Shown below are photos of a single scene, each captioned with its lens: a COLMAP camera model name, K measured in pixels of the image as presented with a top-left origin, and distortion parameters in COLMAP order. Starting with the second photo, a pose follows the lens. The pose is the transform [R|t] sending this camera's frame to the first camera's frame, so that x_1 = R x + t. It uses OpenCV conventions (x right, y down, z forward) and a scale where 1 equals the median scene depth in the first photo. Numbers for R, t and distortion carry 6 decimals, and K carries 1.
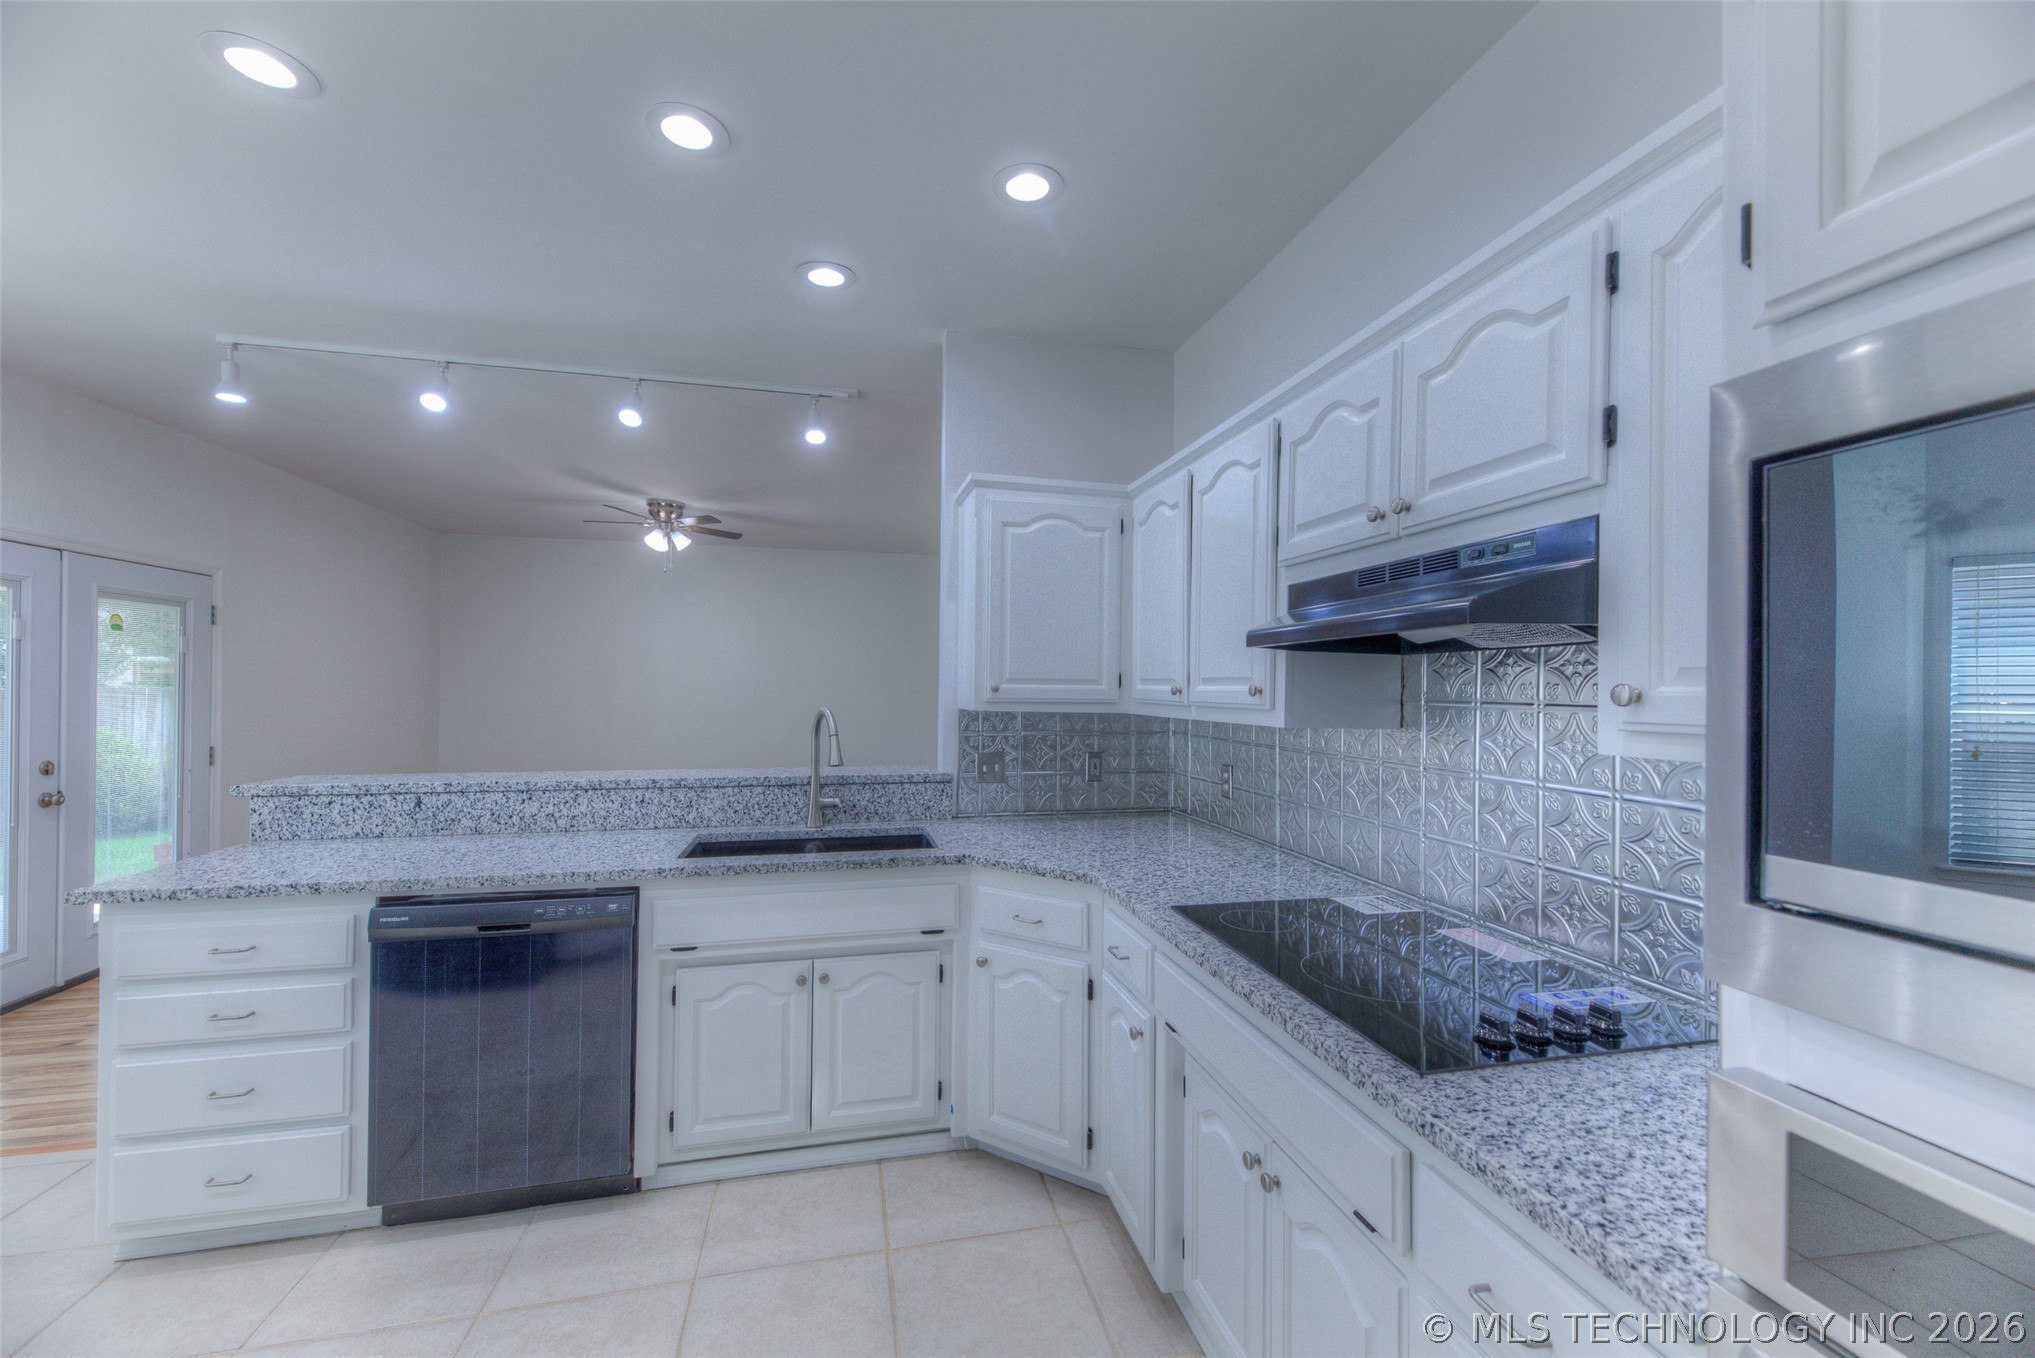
lens RADIAL K [[806.5, 0, 1016.6], [0, 806.5, 683.4], [0, 0, 1]] dist [0.012355, -0.002580]
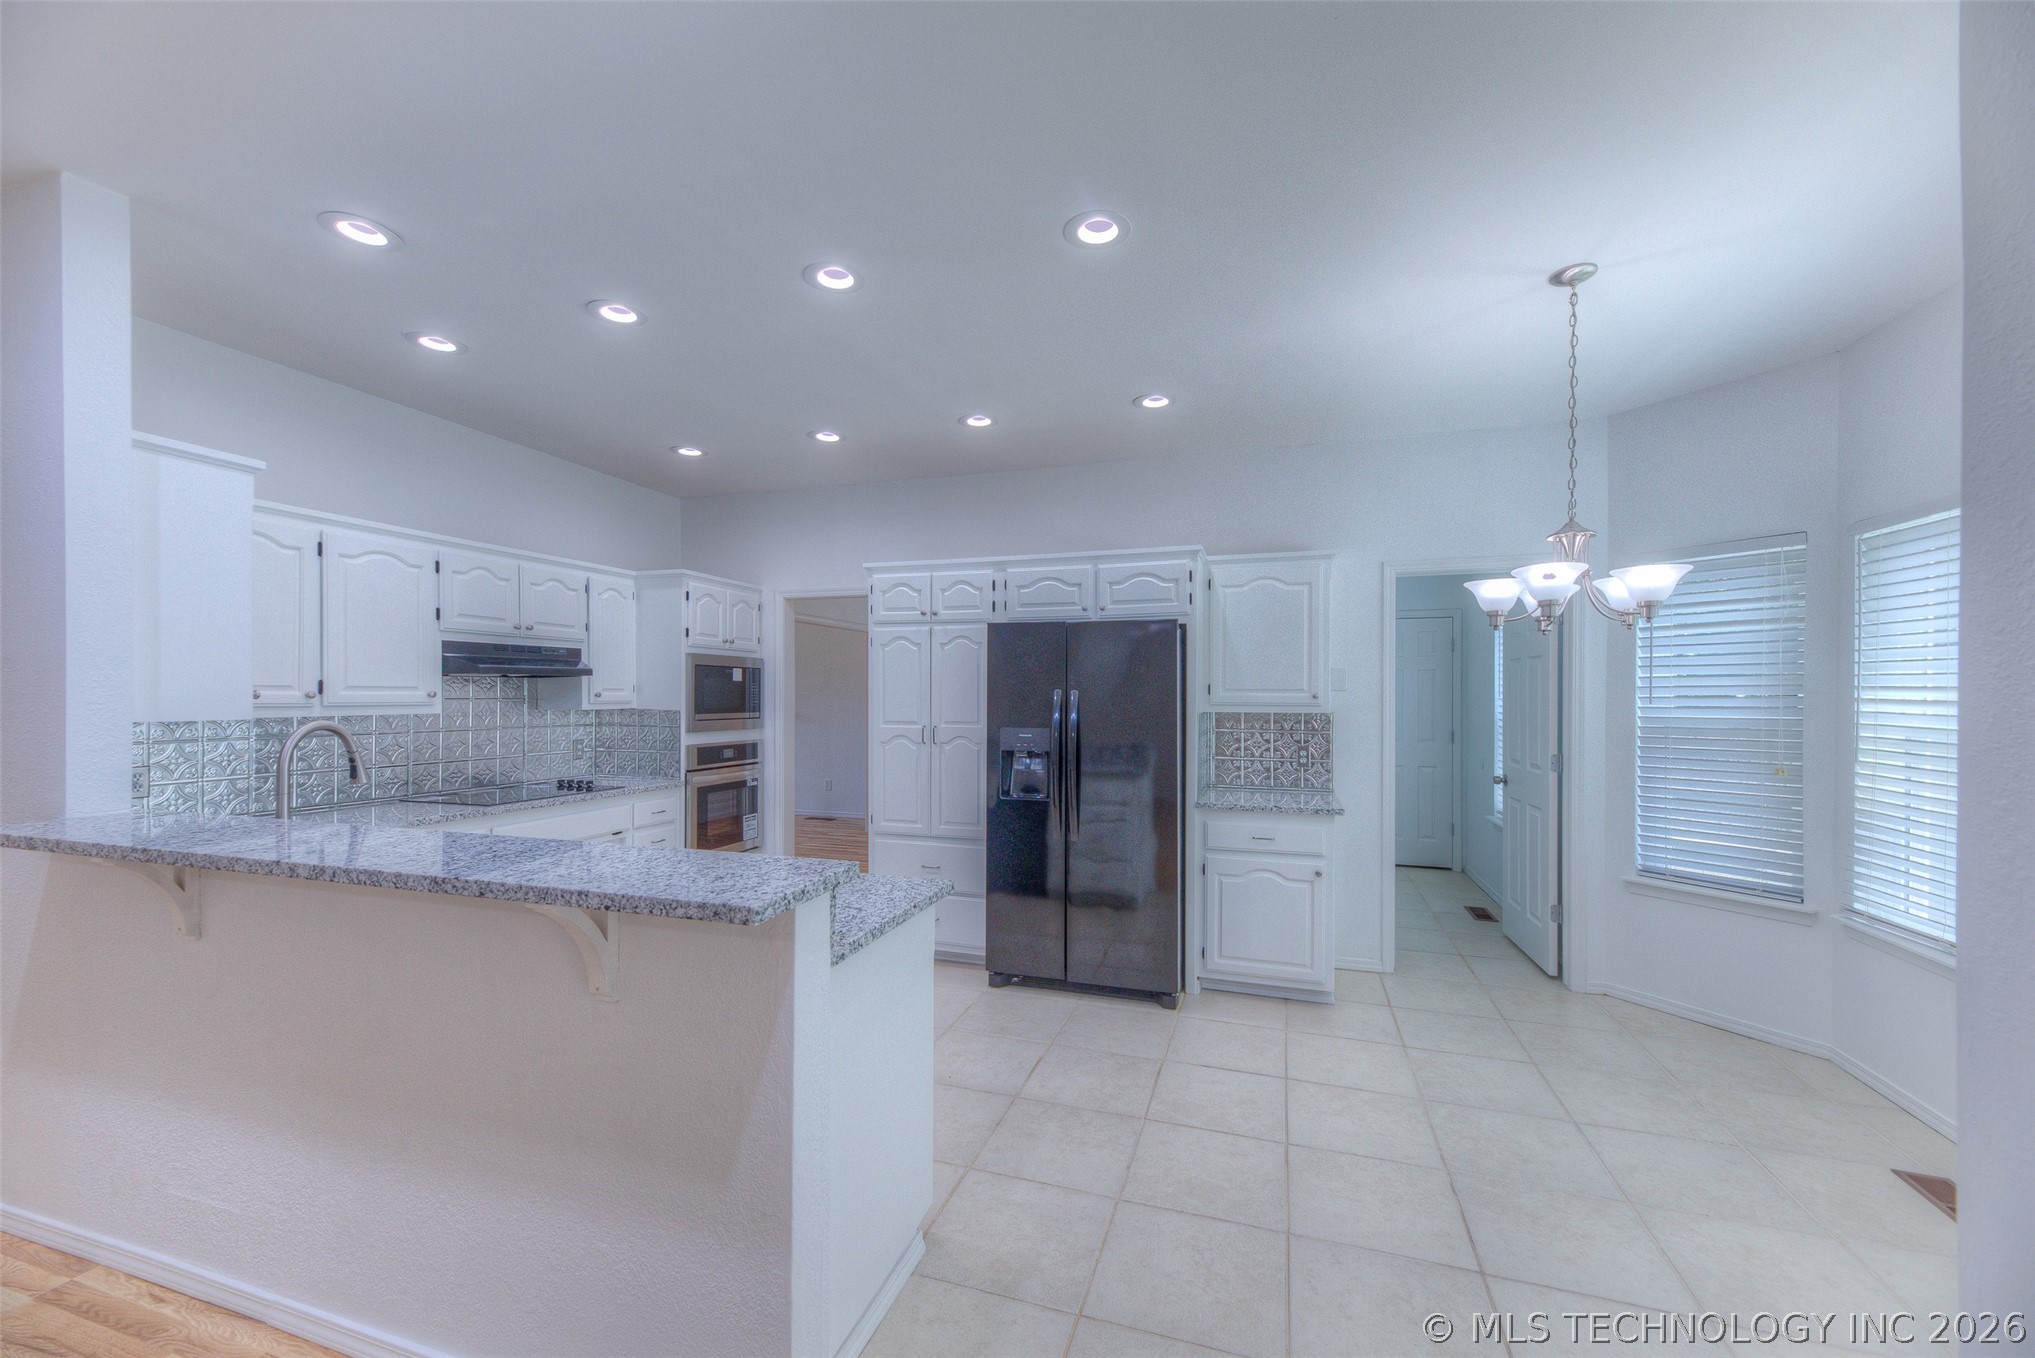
lens RADIAL K [[806.5, 0, 1017.1], [0, 806.5, 694.7], [0, 0, 1]] dist [0.012355, -0.002580]
pose [[-0.857229, -0.011049, 0.514817, -1.442684], [-0.012367, 0.999923, 0.000868, -0.006603], [-0.514787, -0.005623, -0.857299, 1.522629]]
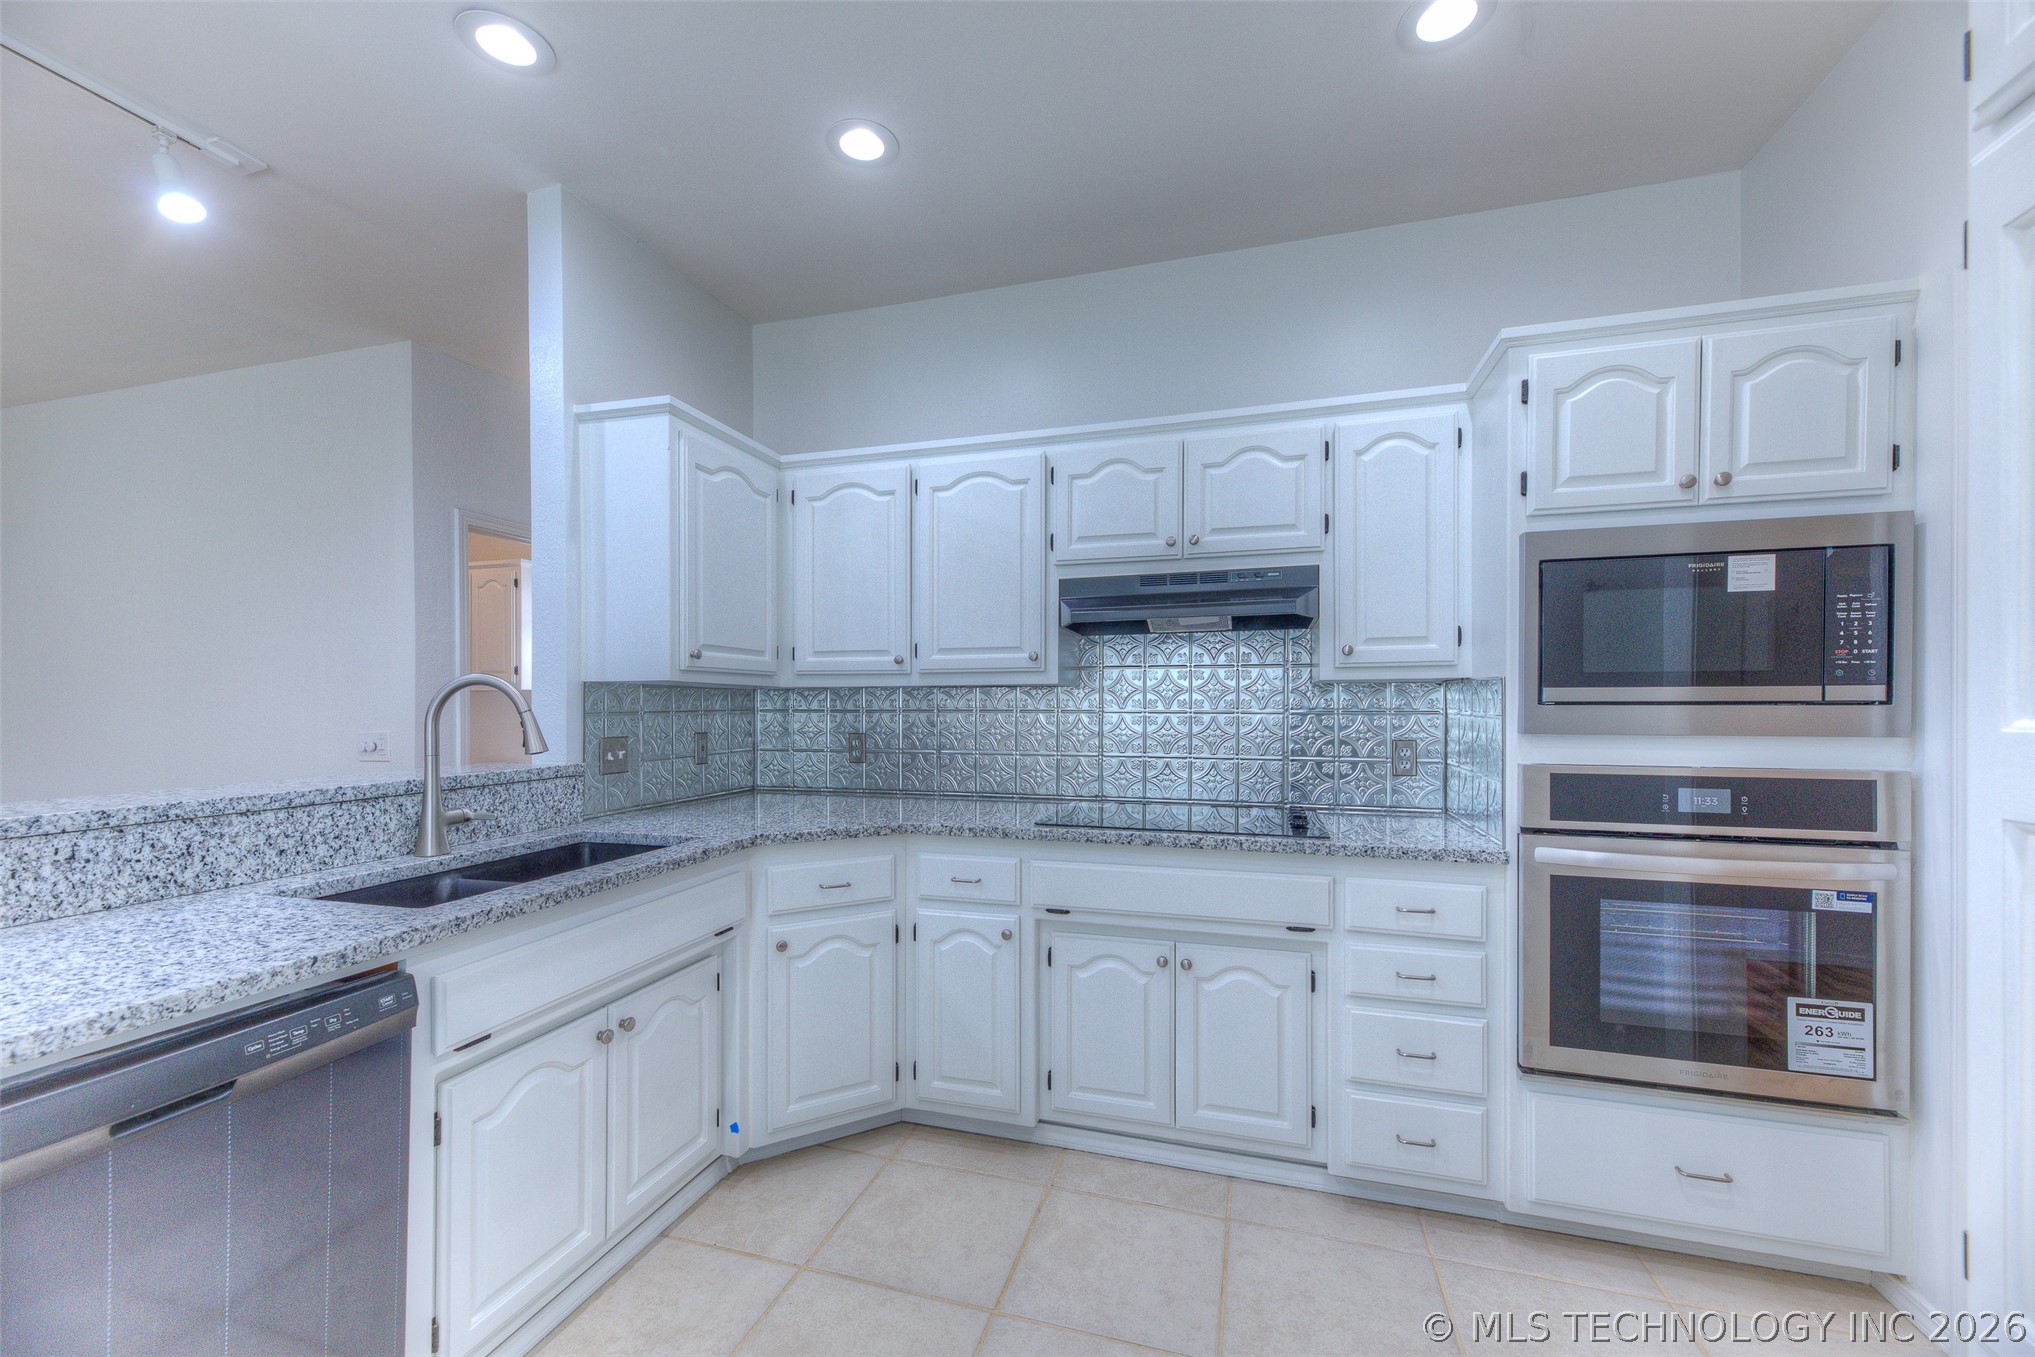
lens RADIAL K [[806.5, 0, 1014.1], [0, 806.5, 708.5], [0, 0, 1]] dist [0.012355, -0.002580]
pose [[0.498703, -0.017144, 0.866604, -0.687552], [0.004086, 0.999840, 0.017428, 0.056300], [-0.866763, -0.005150, 0.498693, 0.301384]]
